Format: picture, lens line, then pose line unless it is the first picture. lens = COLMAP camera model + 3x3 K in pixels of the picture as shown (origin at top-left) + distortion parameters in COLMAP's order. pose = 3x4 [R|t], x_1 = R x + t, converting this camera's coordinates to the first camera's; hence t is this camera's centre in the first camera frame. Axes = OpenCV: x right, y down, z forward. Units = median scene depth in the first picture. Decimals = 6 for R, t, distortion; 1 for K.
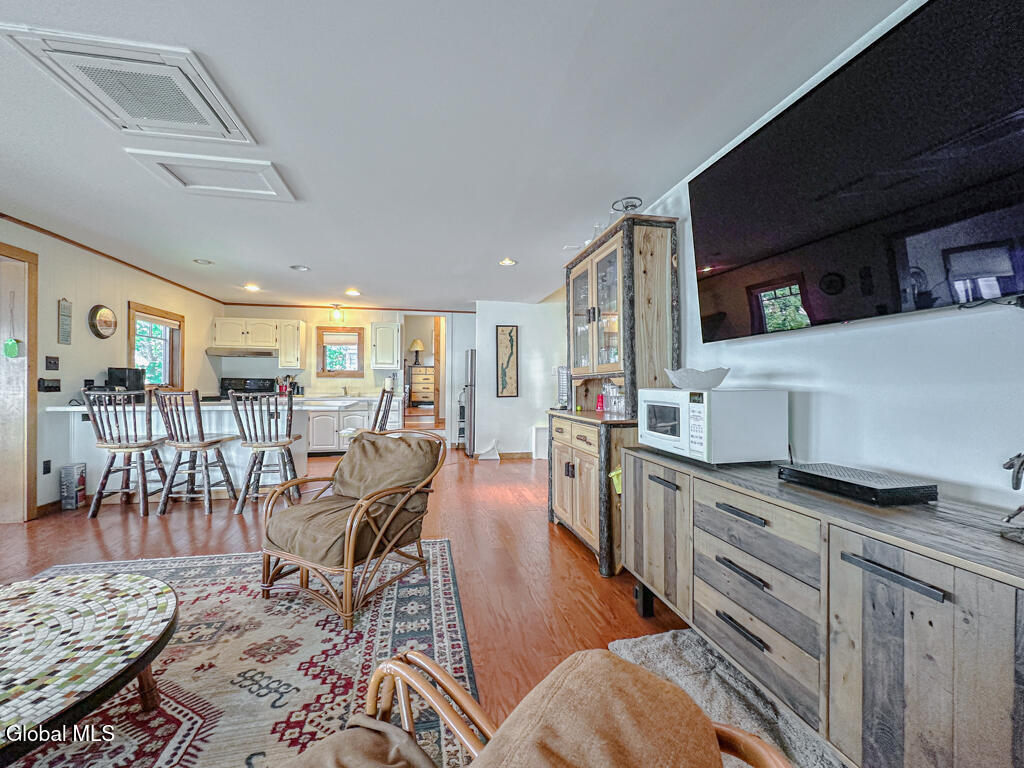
lens RADIAL K [[416.2, 0, 513.1], [0, 416.2, 380.0], [0, 0, 1]] dist [-0.005331, 0.000683]
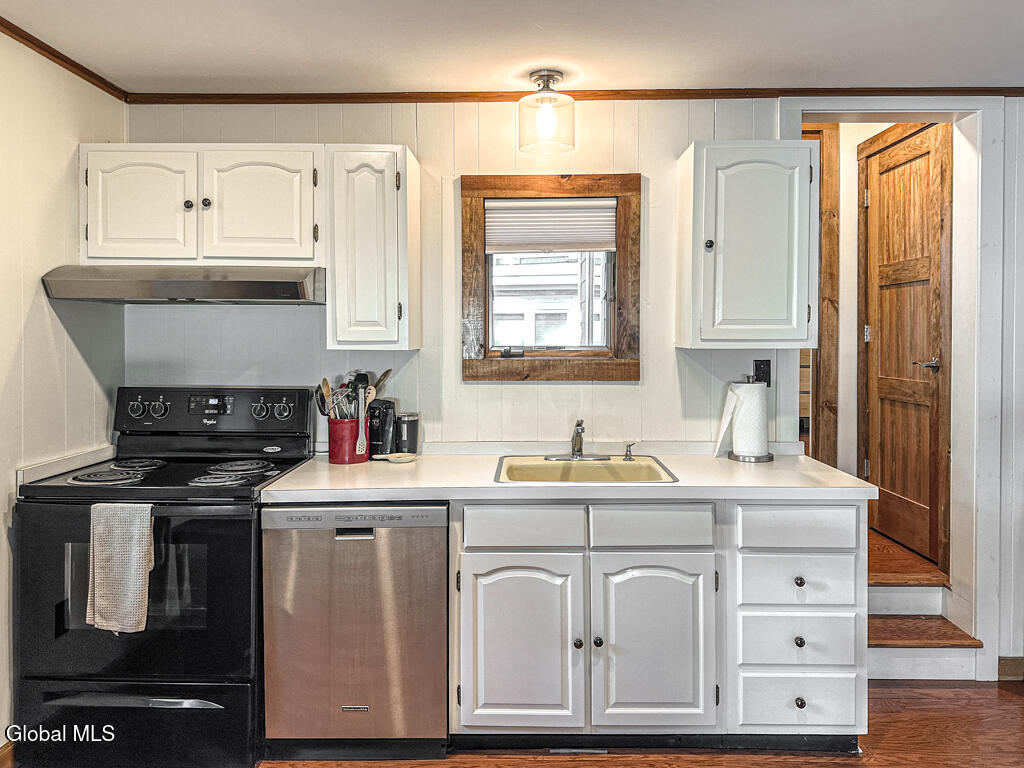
lens RADIAL K [[689.2, 0, 519.8], [0, 689.2, 359.2], [0, 0, 1]] dist [0.041974, -0.015275]
pose [[0.974500, -0.000687, -0.224388, -0.678954], [0.006519, 0.999660, 0.025249, -0.058475], [0.224295, -0.026068, 0.974173, 1.180357]]
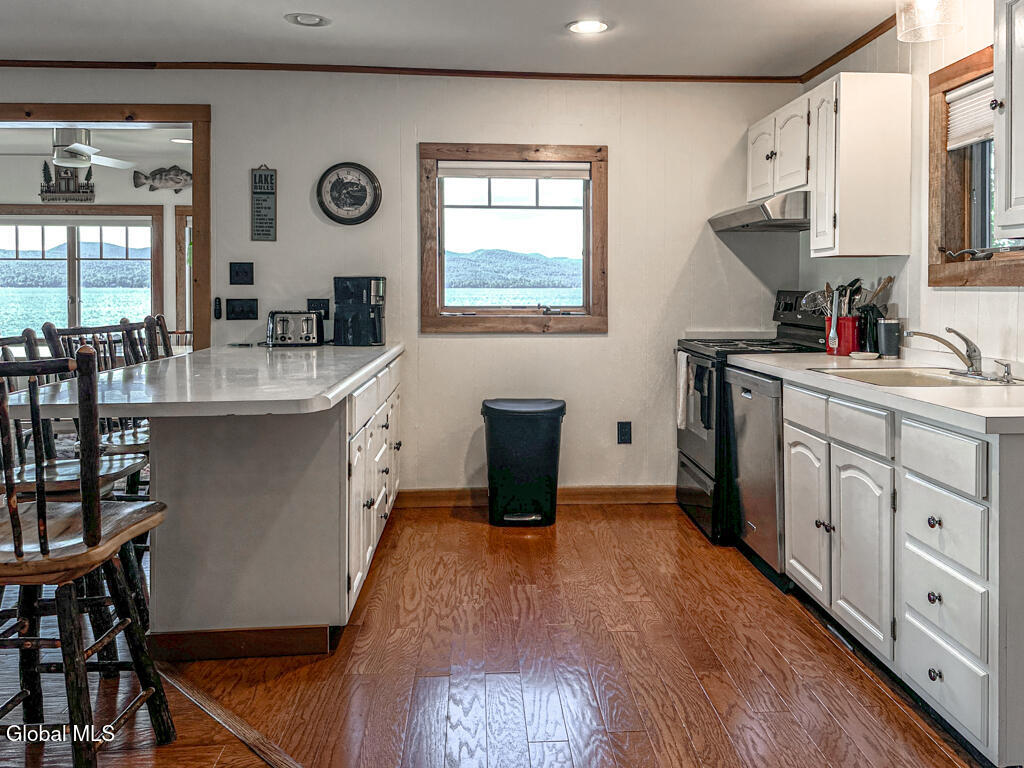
lens RADIAL K [[858.2, 0, 562.8], [0, 858.2, 301.8], [0, 0, 1]] dist [0.062624, -0.080986]
pose [[-0.128798, 0.010145, -0.991619, 0.116596], [0.006819, 0.999933, 0.009345, -0.006690], [0.991647, -0.005558, -0.128859, 1.678174]]
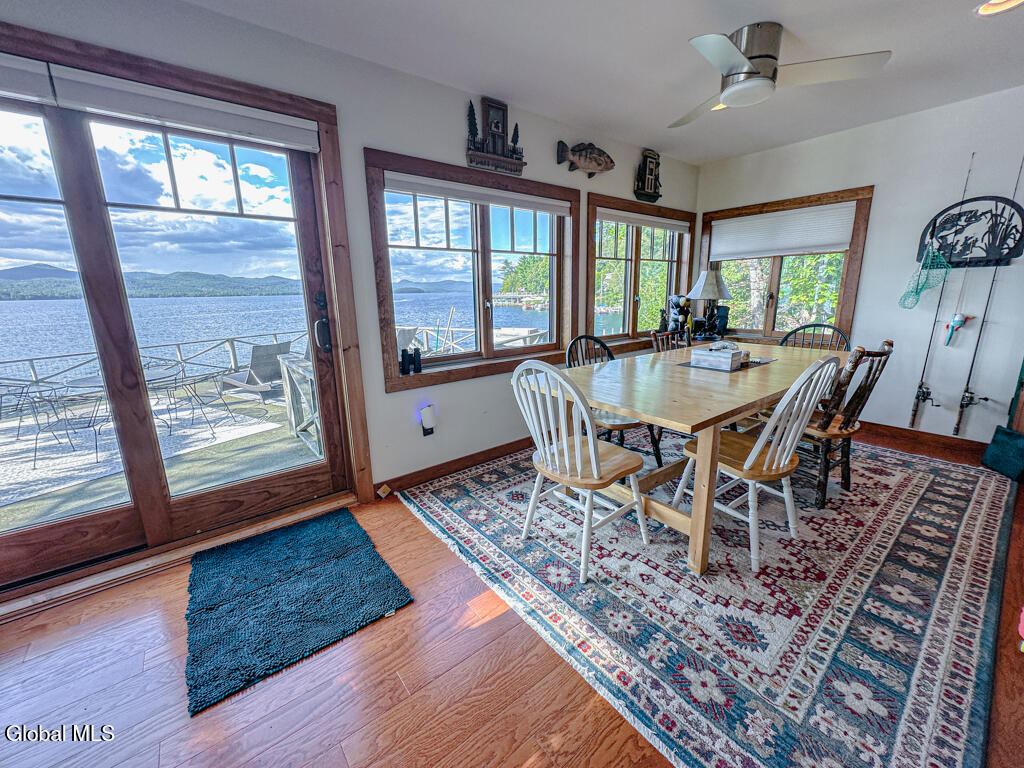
lens RADIAL K [[416.2, 0, 518.0], [0, 416.2, 387.2], [0, 0, 1]] dist [-0.005331, 0.000683]
pose [[0.458803, 0.187562, -0.868516, -1.077838], [0.025948, 0.974221, 0.224097, -0.020942], [0.888159, -0.125353, 0.442109, -0.141112]]
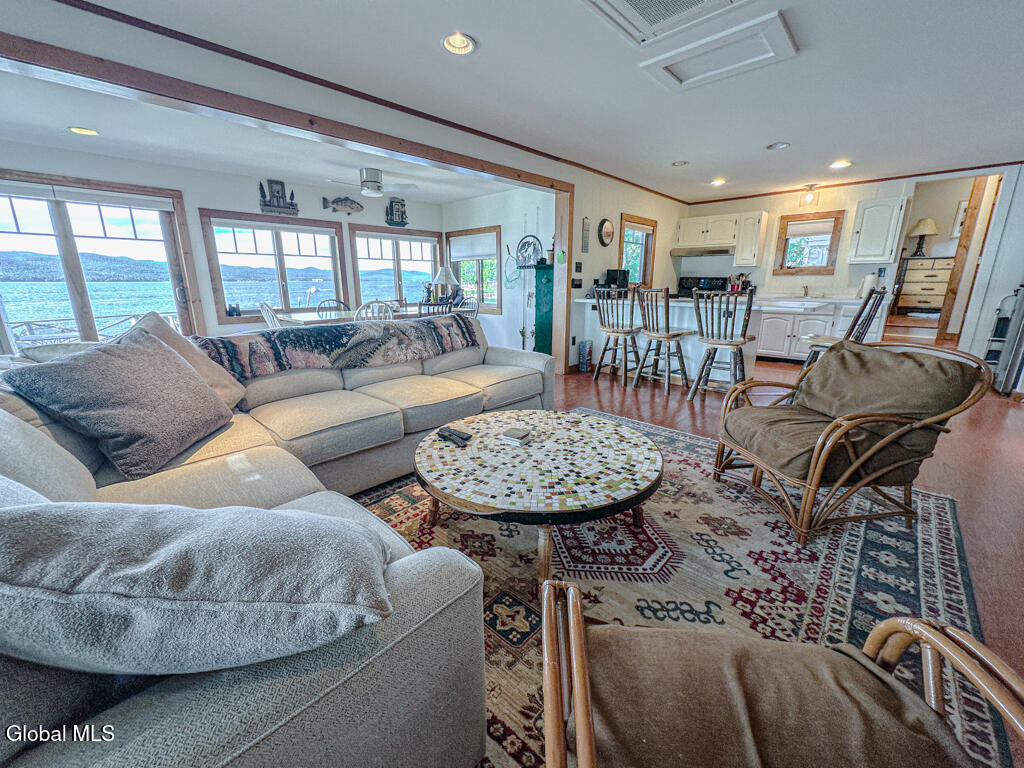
lens RADIAL K [[416.2, 0, 514.6], [0, 416.2, 383.3], [0, 0, 1]] dist [-0.005331, 0.000683]
pose [[0.569508, 0.190687, -0.799562, -0.040197], [0.008740, 0.971260, 0.237860, 0.003869], [0.821940, -0.142451, 0.551474, -0.008516]]
